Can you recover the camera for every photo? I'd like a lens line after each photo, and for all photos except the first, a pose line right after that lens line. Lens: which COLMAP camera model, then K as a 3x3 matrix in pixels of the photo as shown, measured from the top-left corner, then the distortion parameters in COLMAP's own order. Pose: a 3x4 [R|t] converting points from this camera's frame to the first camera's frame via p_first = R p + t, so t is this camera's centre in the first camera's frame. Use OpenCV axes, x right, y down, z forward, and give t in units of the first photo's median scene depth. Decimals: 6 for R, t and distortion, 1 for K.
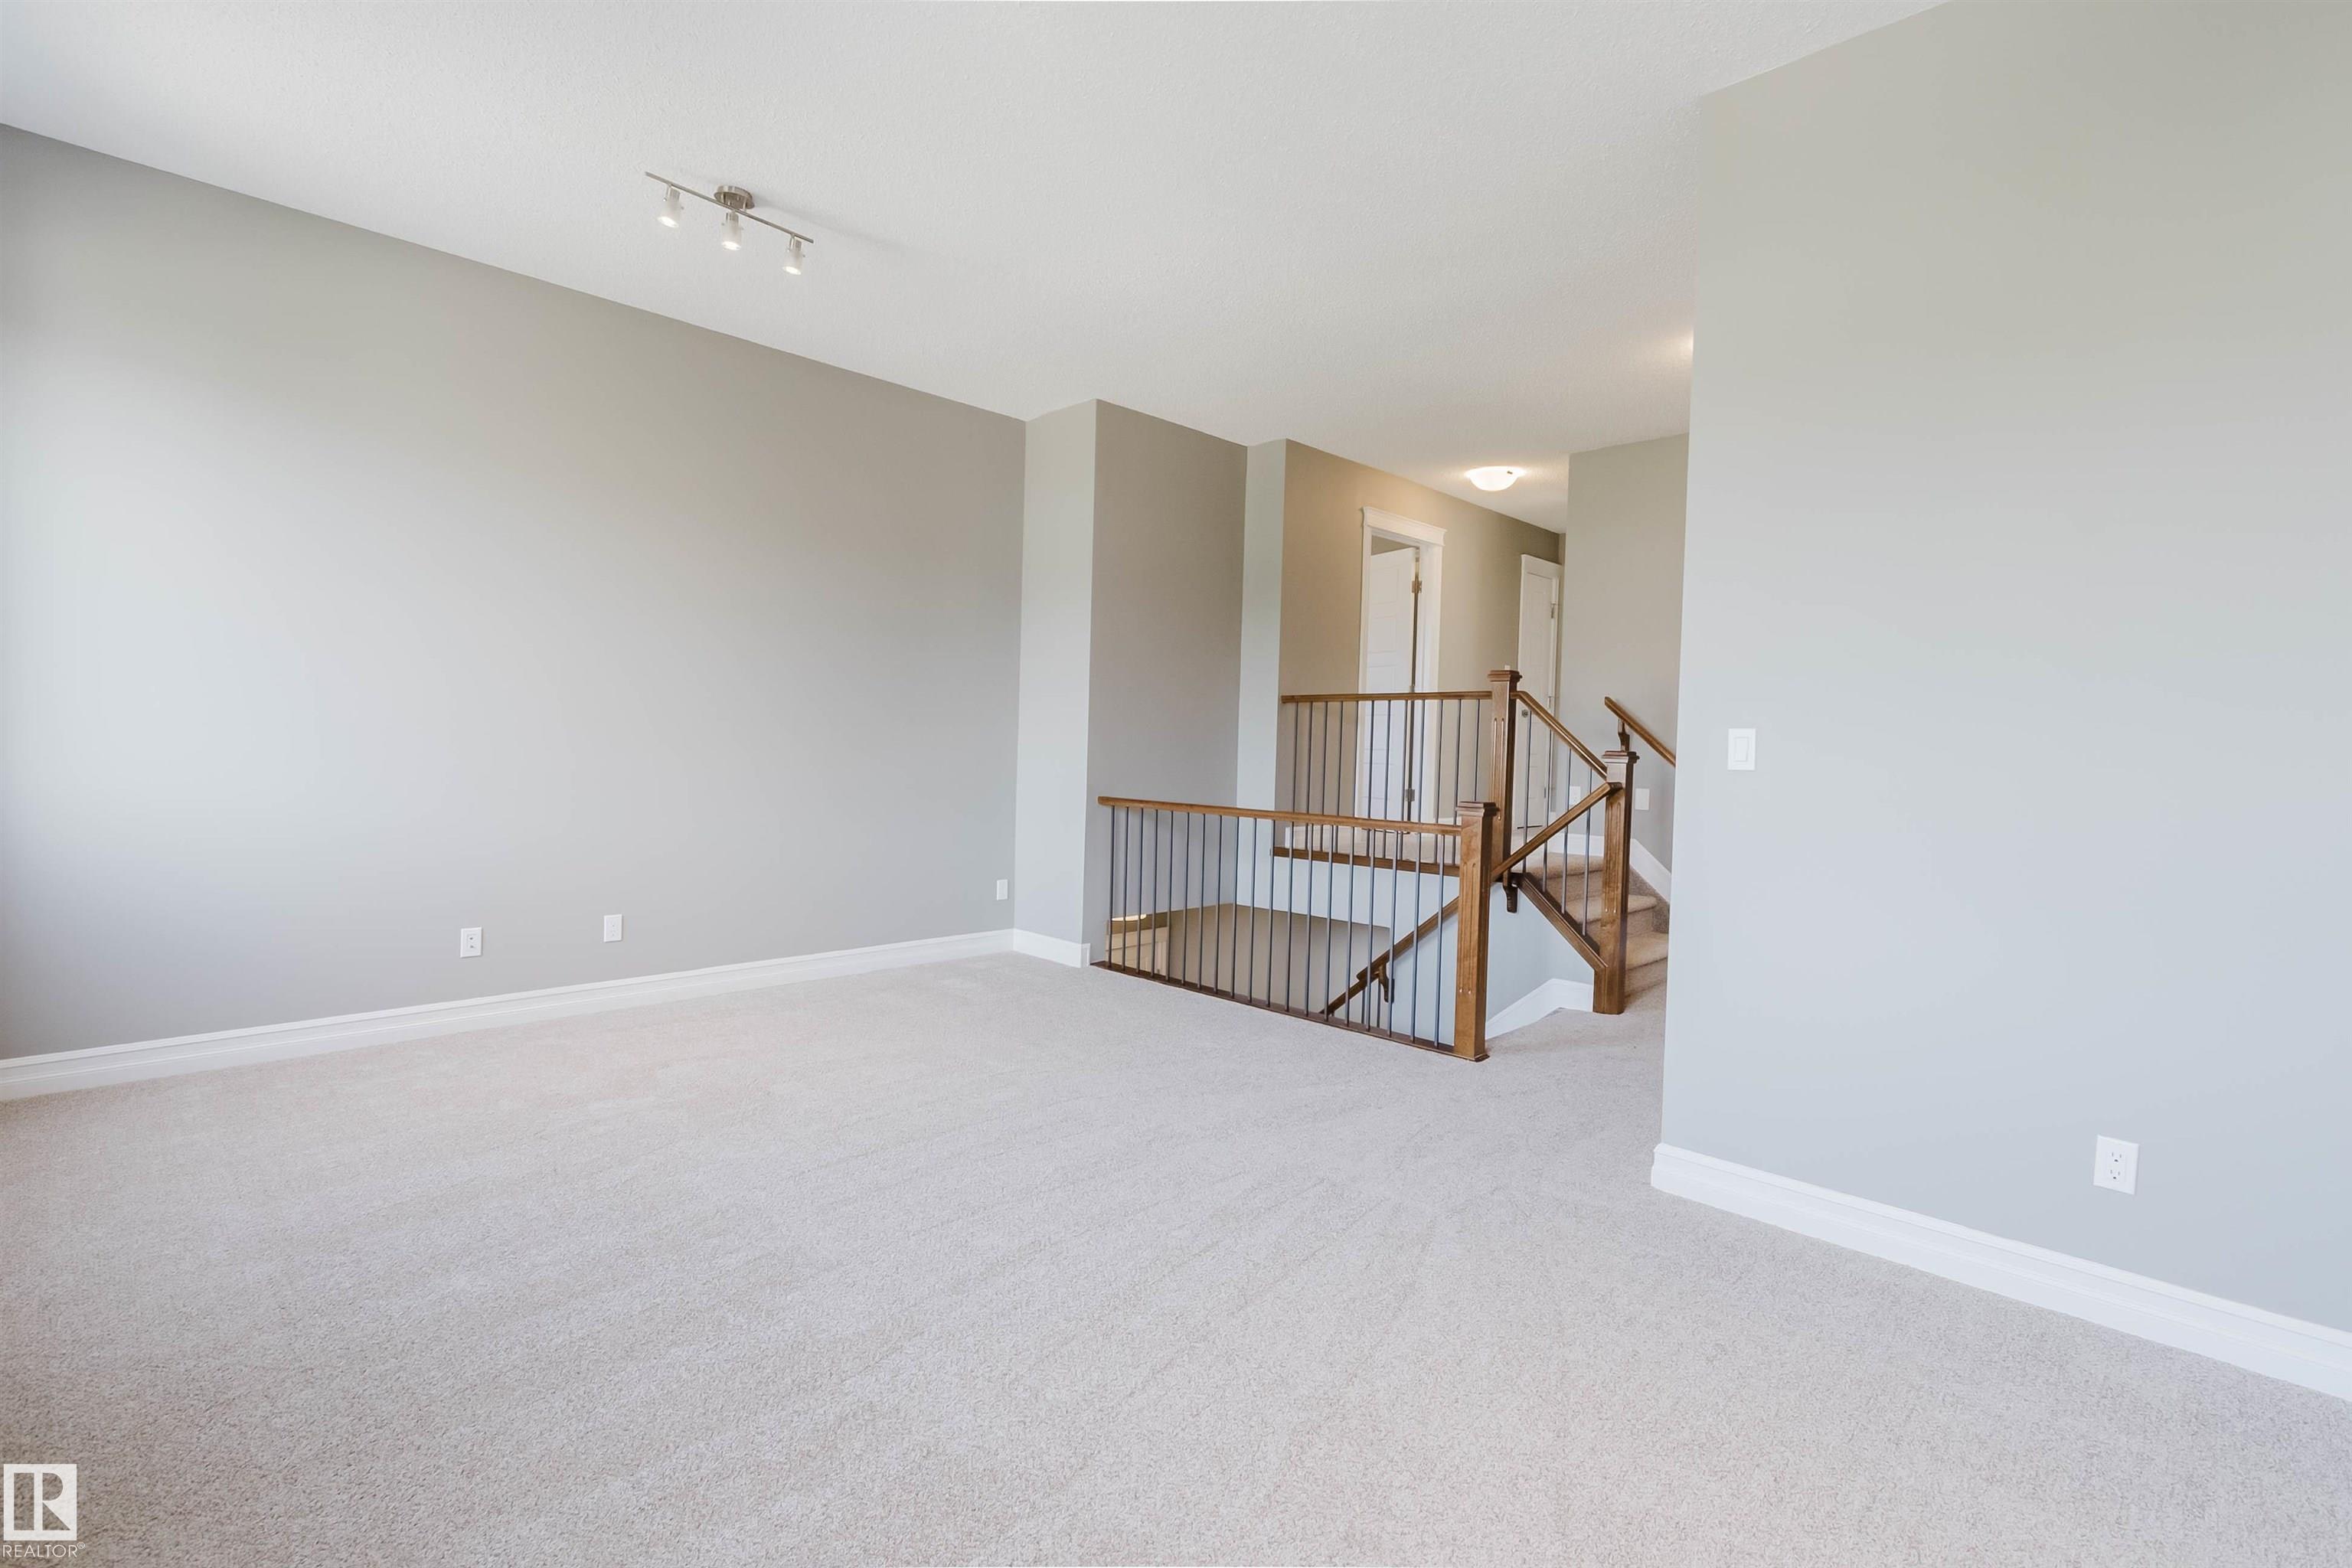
lens RADIAL K [[1069.9, 0, 1169.0], [0, 1069.9, 770.8], [0, 0, 1]] dist [0.002218, 0.000094]
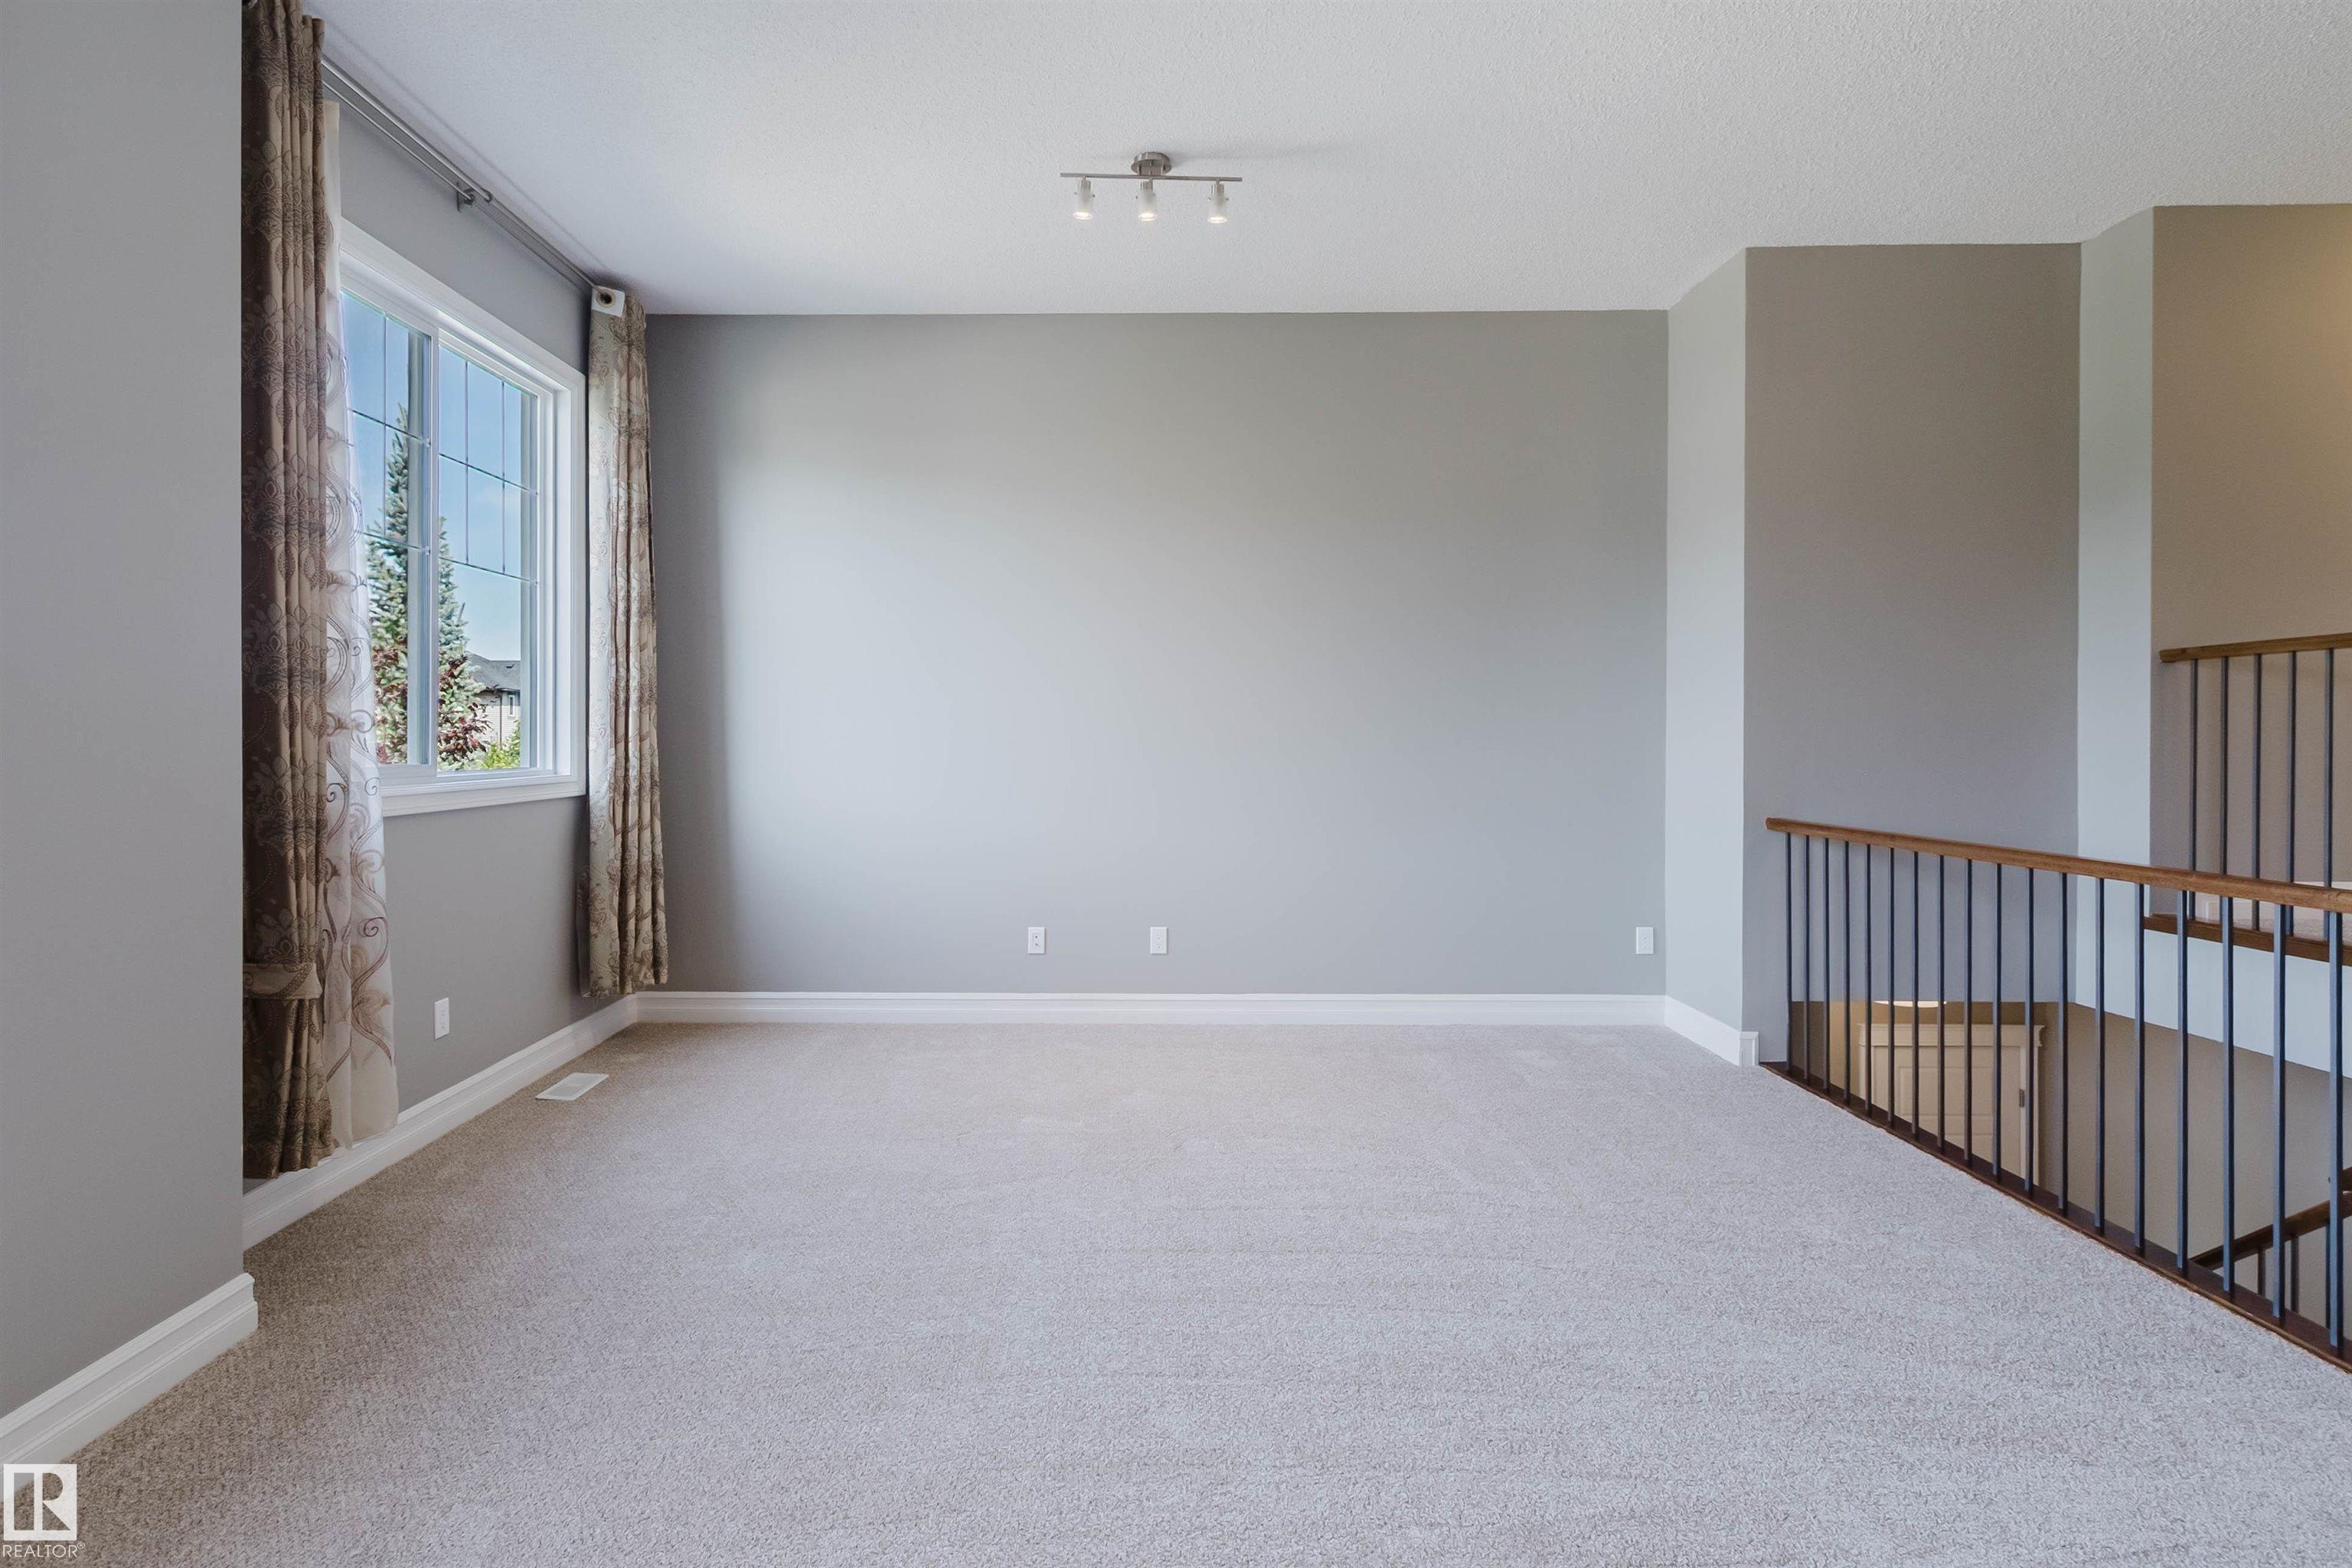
lens RADIAL K [[1138.5, 0, 1144.5], [0, 1138.5, 739.4], [0, 0, 1]] dist [0.007439, 0.001365]
pose [[0.695877, -0.026822, -0.717660, 0.184893], [-0.000617, 0.999280, -0.037945, 0.001318], [0.718161, 0.026848, 0.695359, 0.203985]]
